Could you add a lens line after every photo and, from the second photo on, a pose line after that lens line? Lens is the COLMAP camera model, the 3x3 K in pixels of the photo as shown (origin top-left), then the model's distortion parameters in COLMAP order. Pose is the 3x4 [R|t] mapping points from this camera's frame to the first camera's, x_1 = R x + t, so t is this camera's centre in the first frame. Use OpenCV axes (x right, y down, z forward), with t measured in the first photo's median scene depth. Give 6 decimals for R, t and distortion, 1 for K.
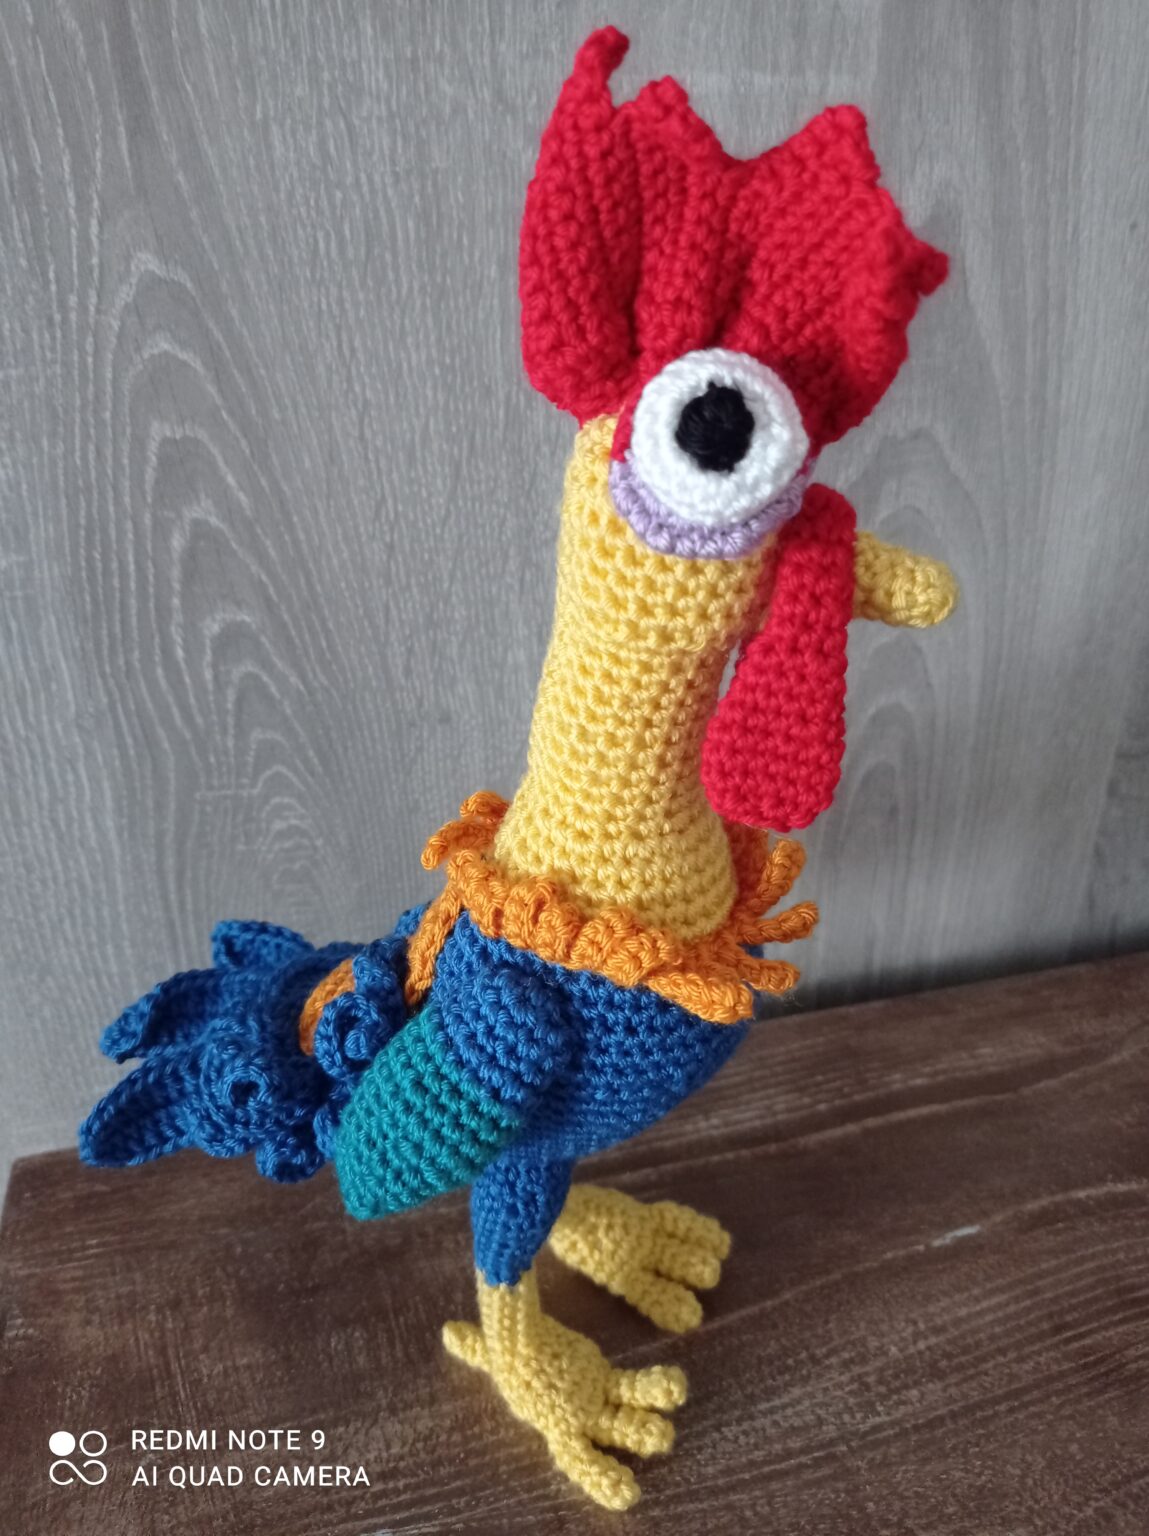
lens RADIAL K [[1223.1, 0, 574.5], [0, 1223.1, 768.0], [0, 0, 1]] dist [0.103128, -0.227826]
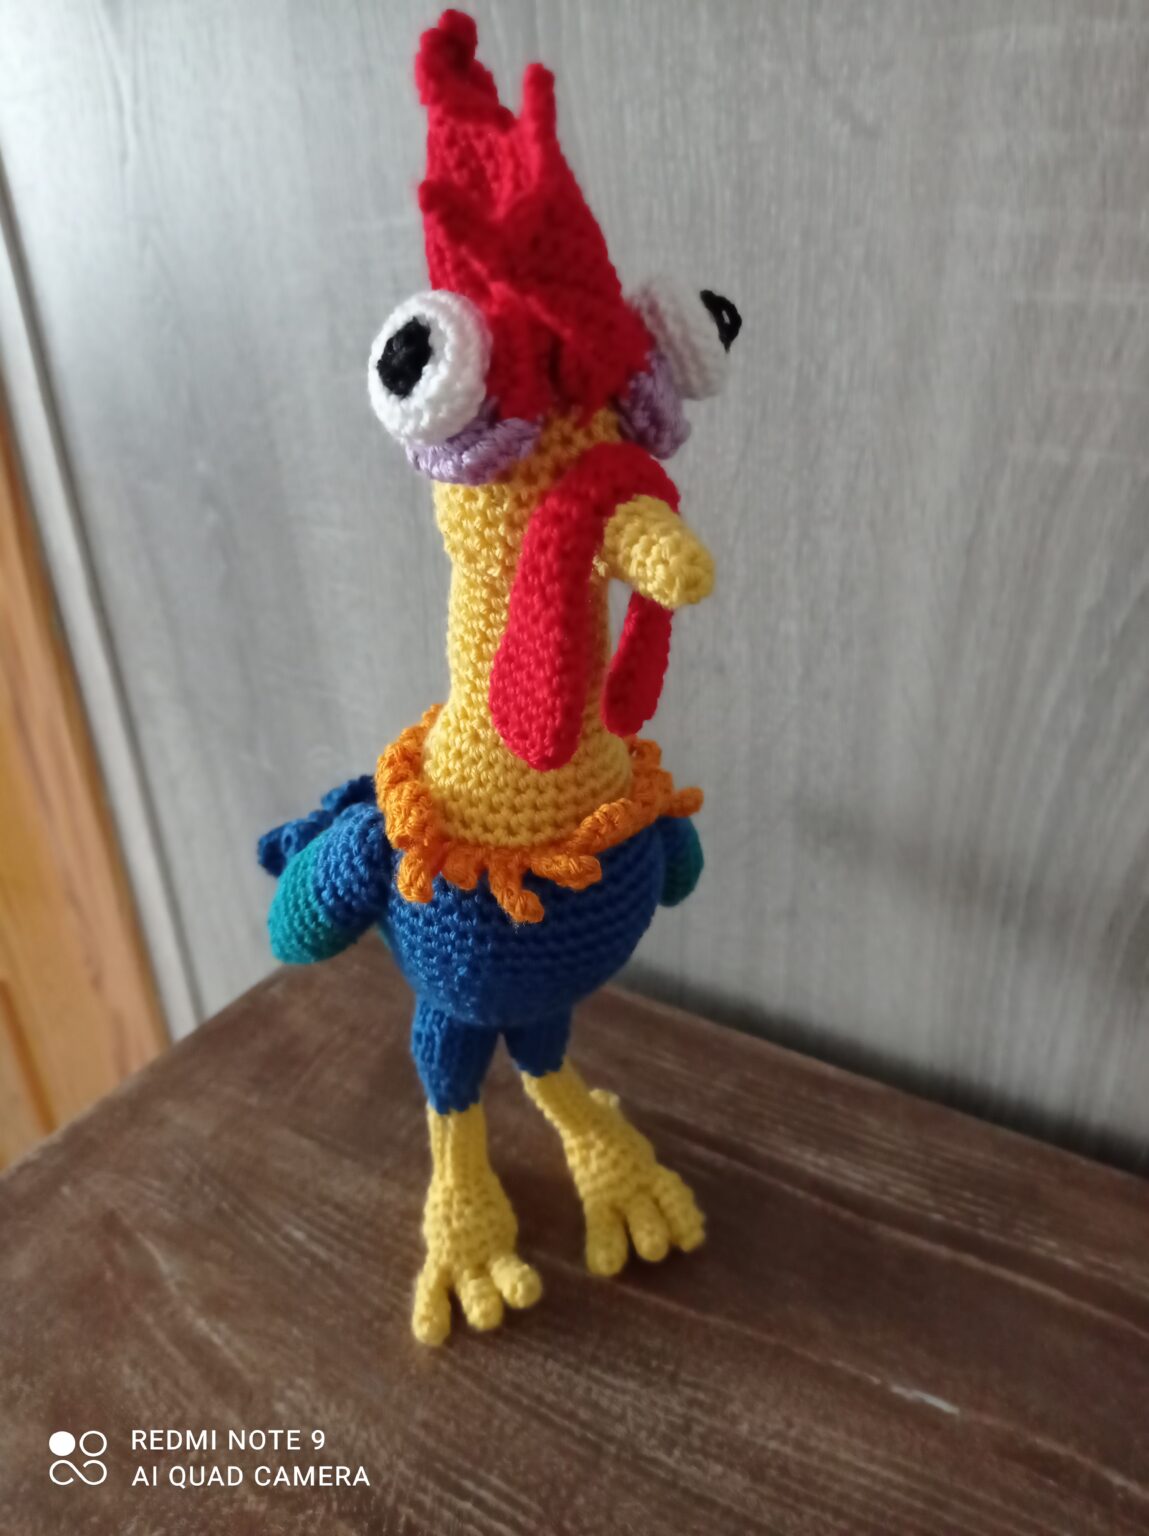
lens RADIAL K [[1243.8, 0, 575.8], [0, 1243.8, 771.4], [0, 0, 1]] dist [0.108346, -0.233229]
pose [[0.661435, 0.316244, -0.680069, 0.675349], [-0.314754, 0.940086, 0.131027, -0.070385], [0.680760, 0.127388, 0.721345, 0.186364]]
